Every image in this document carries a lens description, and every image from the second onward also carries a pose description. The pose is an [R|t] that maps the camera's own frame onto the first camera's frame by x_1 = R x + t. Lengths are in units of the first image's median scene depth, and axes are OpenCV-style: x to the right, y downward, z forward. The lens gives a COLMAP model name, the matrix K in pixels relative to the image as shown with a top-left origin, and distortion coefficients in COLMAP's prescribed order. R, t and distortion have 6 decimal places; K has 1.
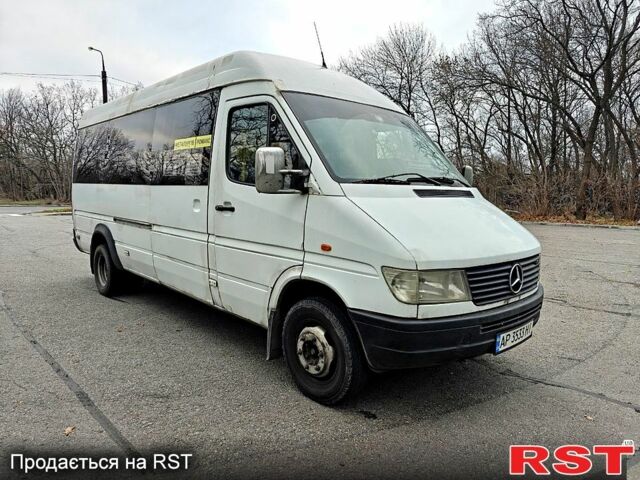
lens RADIAL K [[443.2, 0, 320.0], [0, 443.2, 240.0], [0, 0, 1]] dist [0.012048, -0.008526]
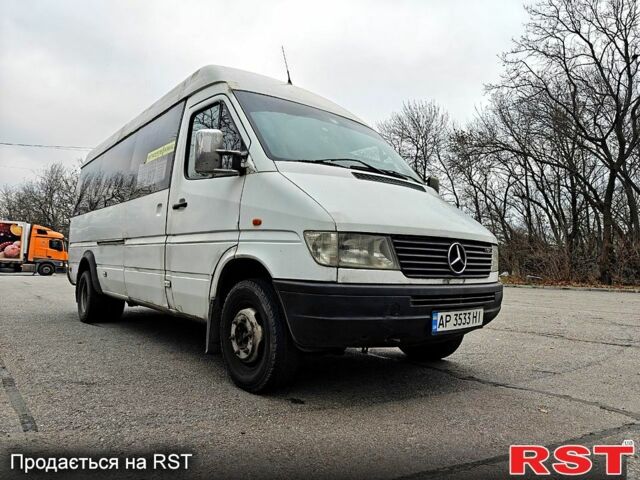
lens RADIAL K [[443.2, 0, 320.0], [0, 443.2, 240.0], [0, 0, 1]] dist [0.012048, -0.008526]
pose [[0.998391, 0.004520, -0.056518, 0.174665], [-0.013767, 0.986312, -0.164316, 0.180468], [0.055002, 0.164830, 0.984787, 0.036406]]
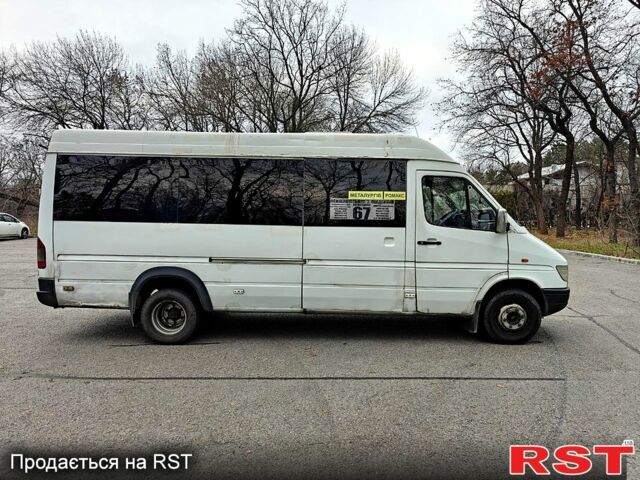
lens RADIAL K [[443.2, 0, 320.0], [0, 443.2, 240.0], [0, 0, 1]] dist [0.012048, -0.008526]
pose [[0.685576, -0.057641, 0.725716, -1.666331], [0.077732, 0.996958, 0.005752, -0.126750], [-0.723840, 0.052468, 0.687970, 0.257893]]
